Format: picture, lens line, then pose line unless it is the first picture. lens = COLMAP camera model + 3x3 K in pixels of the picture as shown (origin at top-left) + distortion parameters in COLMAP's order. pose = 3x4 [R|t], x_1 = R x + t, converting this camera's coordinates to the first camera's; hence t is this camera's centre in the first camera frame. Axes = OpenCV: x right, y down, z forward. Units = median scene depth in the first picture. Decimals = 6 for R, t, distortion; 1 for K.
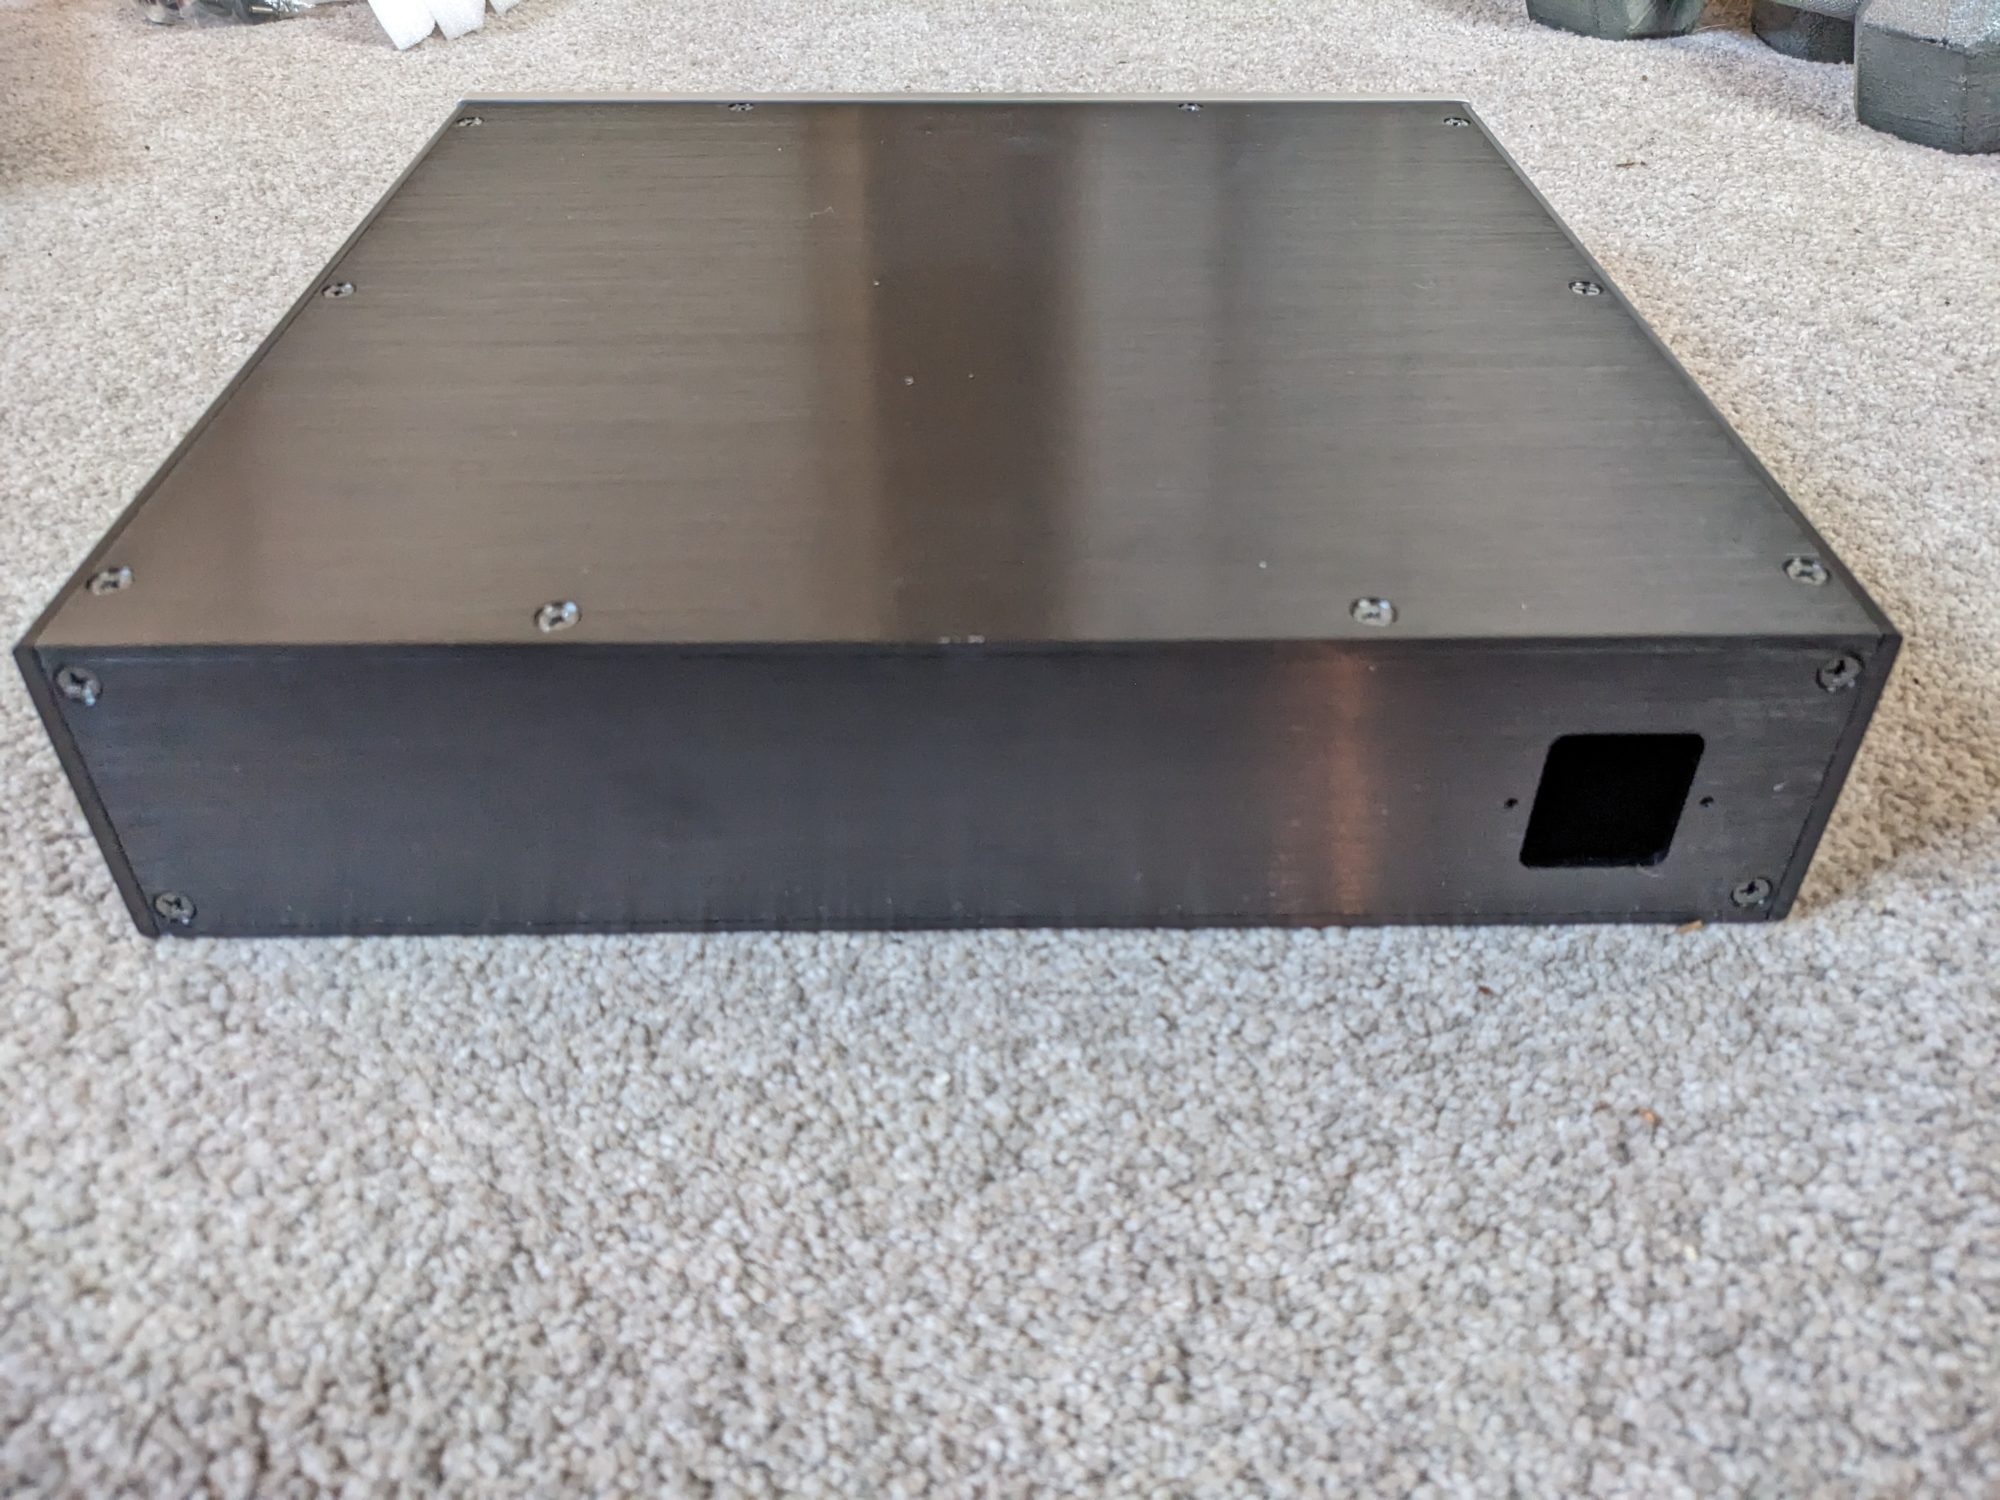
lens RADIAL K [[1568.2, 0, 1004.0], [0, 1568.2, 765.4], [0, 0, 1]] dist [0.035852, -0.070733]
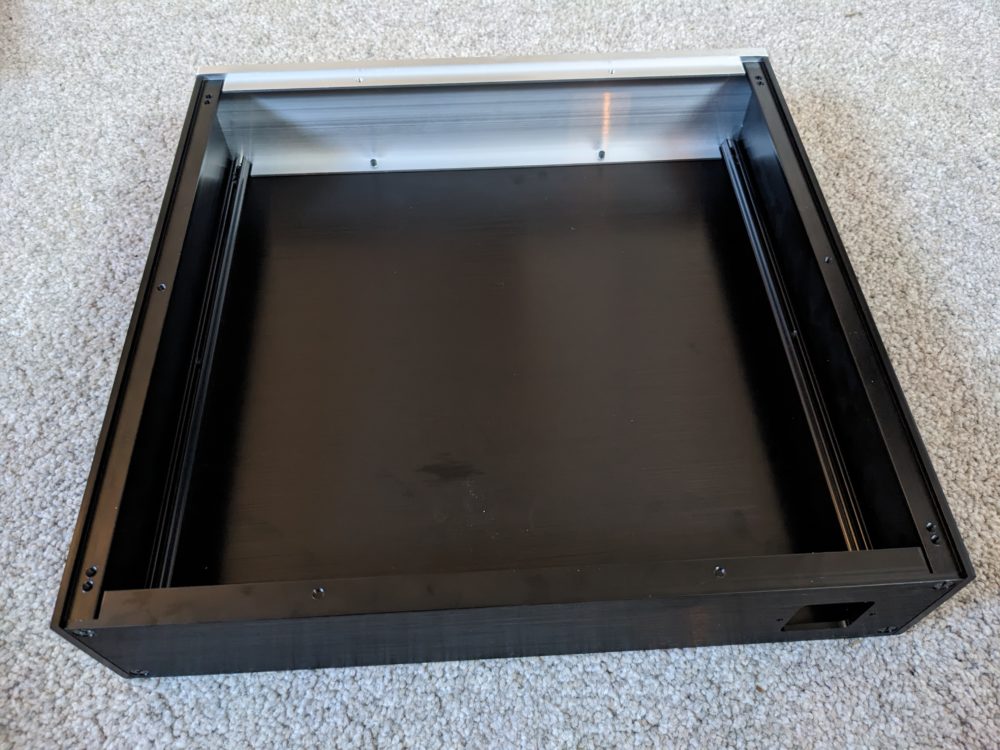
lens RADIAL K [[784.1, 0, 502.0], [0, 784.1, 382.7], [0, 0, 1]] dist [0.035852, -0.070733]
pose [[0.999544, -0.023948, 0.018370, -0.054298], [0.017662, 0.957641, 0.287421, -0.566306], [-0.024475, -0.286966, 0.957628, 0.098091]]
